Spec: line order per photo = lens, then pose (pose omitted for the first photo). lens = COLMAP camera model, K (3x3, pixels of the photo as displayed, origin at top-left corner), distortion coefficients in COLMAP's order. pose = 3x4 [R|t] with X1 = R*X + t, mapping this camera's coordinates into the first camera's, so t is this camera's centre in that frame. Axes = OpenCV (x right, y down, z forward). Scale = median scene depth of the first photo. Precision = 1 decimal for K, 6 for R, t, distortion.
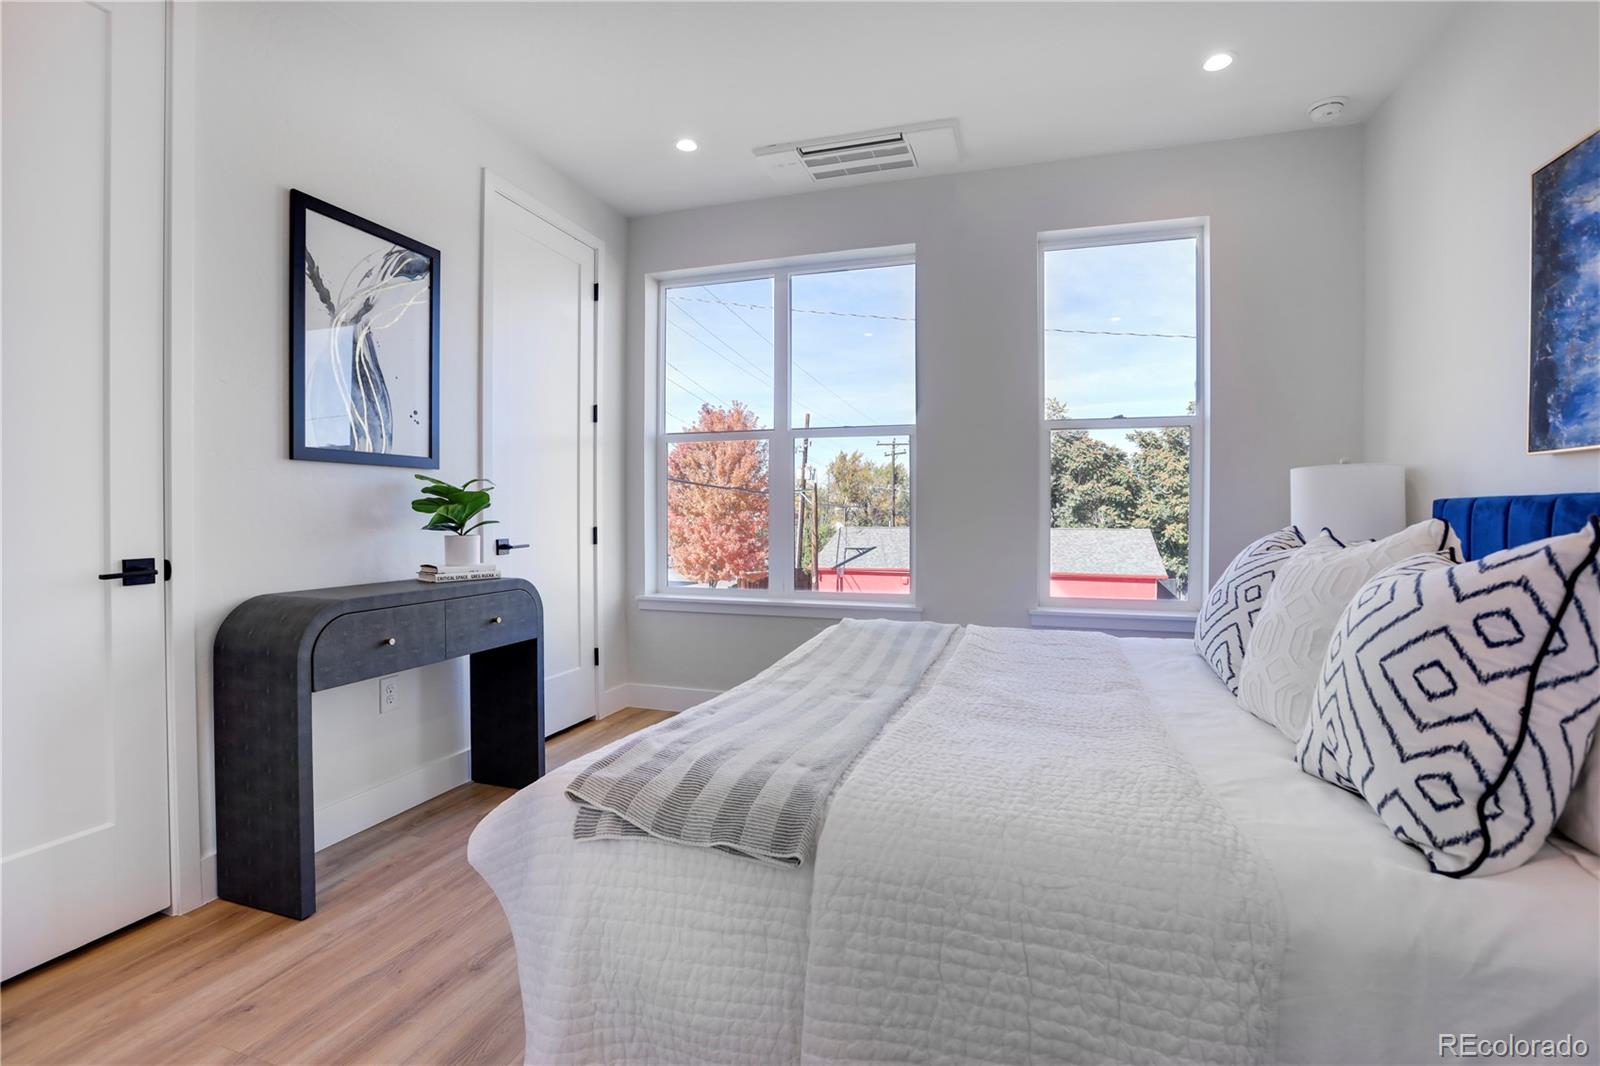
lens RADIAL K [[730.5, 0, 800.1], [0, 730.5, 534.9], [0, 0, 1]] dist [-0.034320, 0.004714]
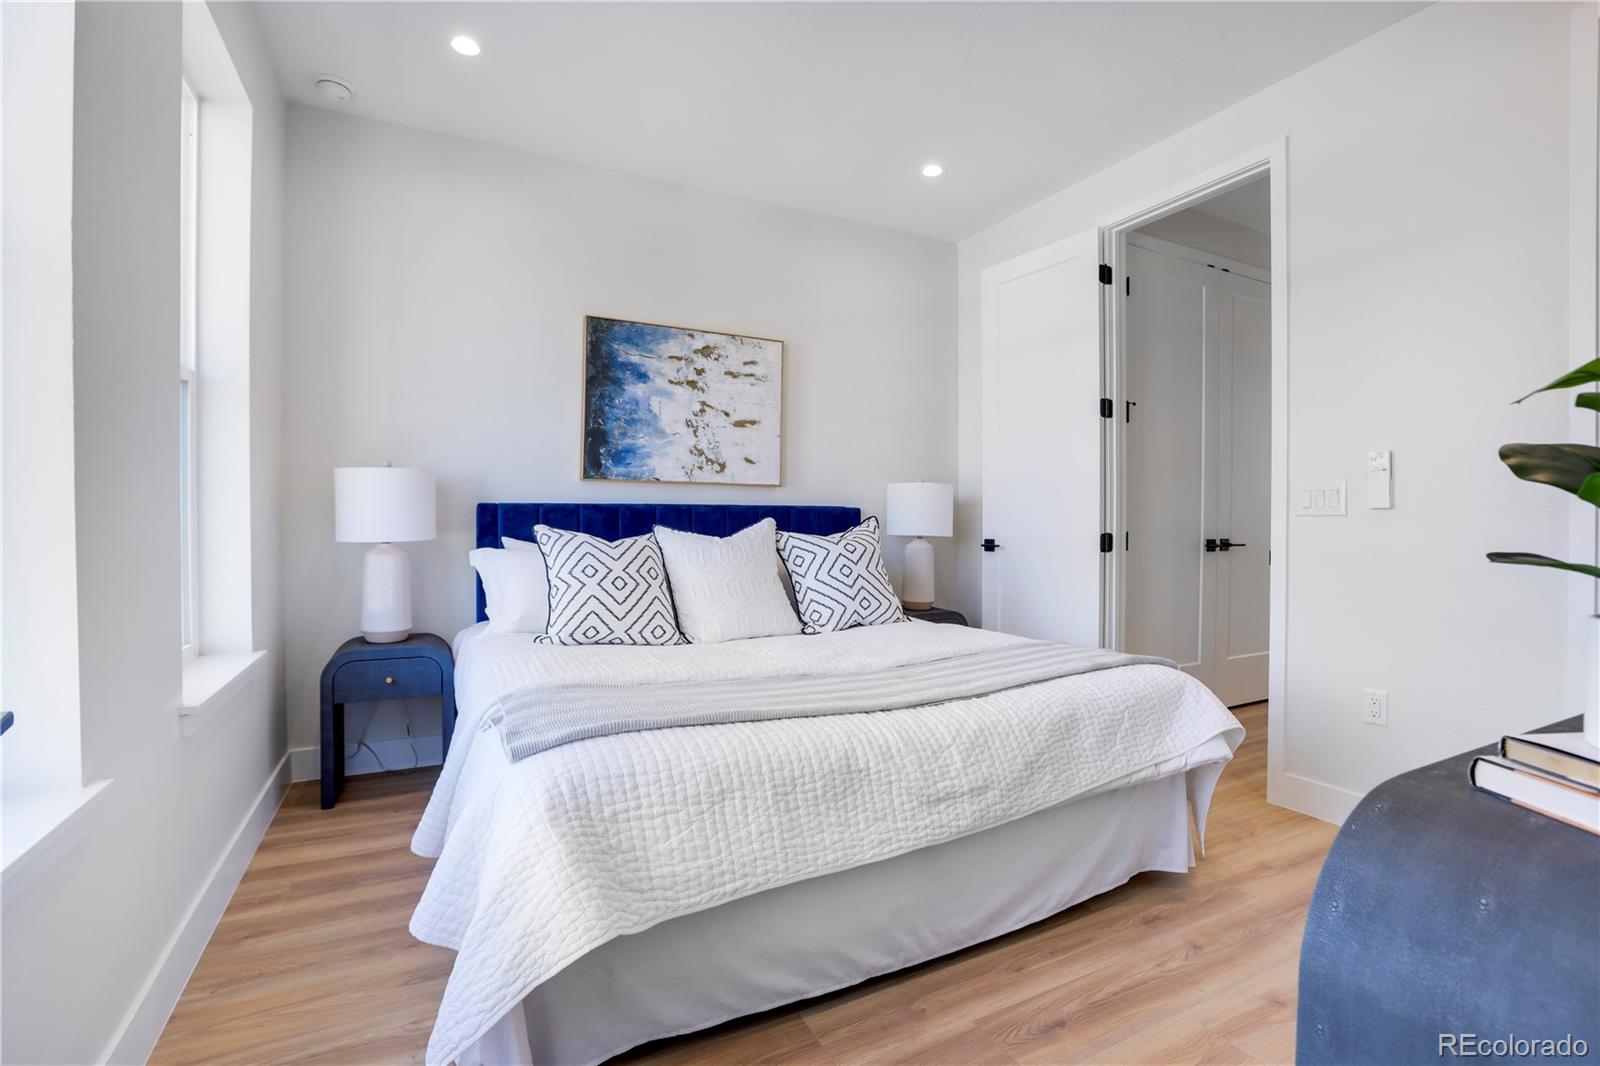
lens RADIAL K [[759.3, 0, 798.0], [0, 759.3, 517.4], [0, 0, 1]] dist [0.002975, 0.000376]
pose [[-0.693961, -0.006203, 0.719986, -0.367375], [0.017711, 0.999513, 0.025682, -0.034585], [-0.719795, 0.030575, -0.693513, 1.087755]]
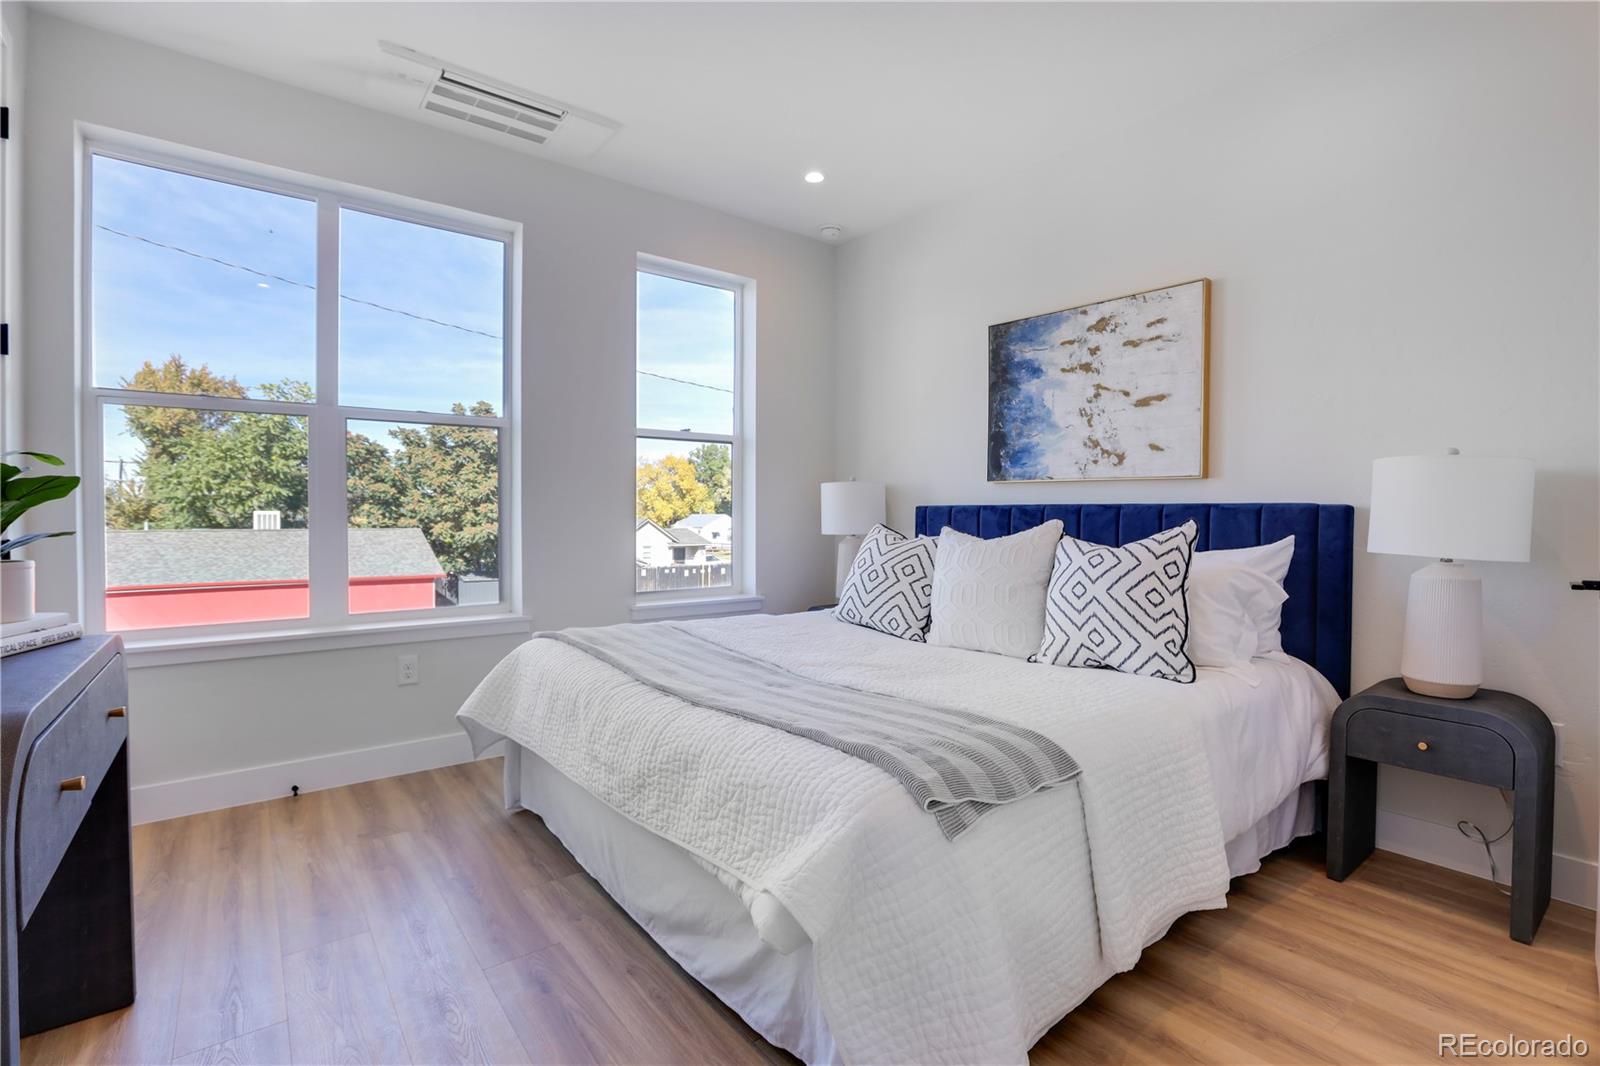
lens RADIAL K [[730.5, 0, 801.7], [0, 730.5, 534.0], [0, 0, 1]] dist [-0.034320, 0.004714]
pose [[0.556674, -0.023476, 0.830399, -0.440740], [0.022959, 0.999654, 0.012870, -0.009746], [-0.830414, 0.011901, 0.557020, 0.208343]]
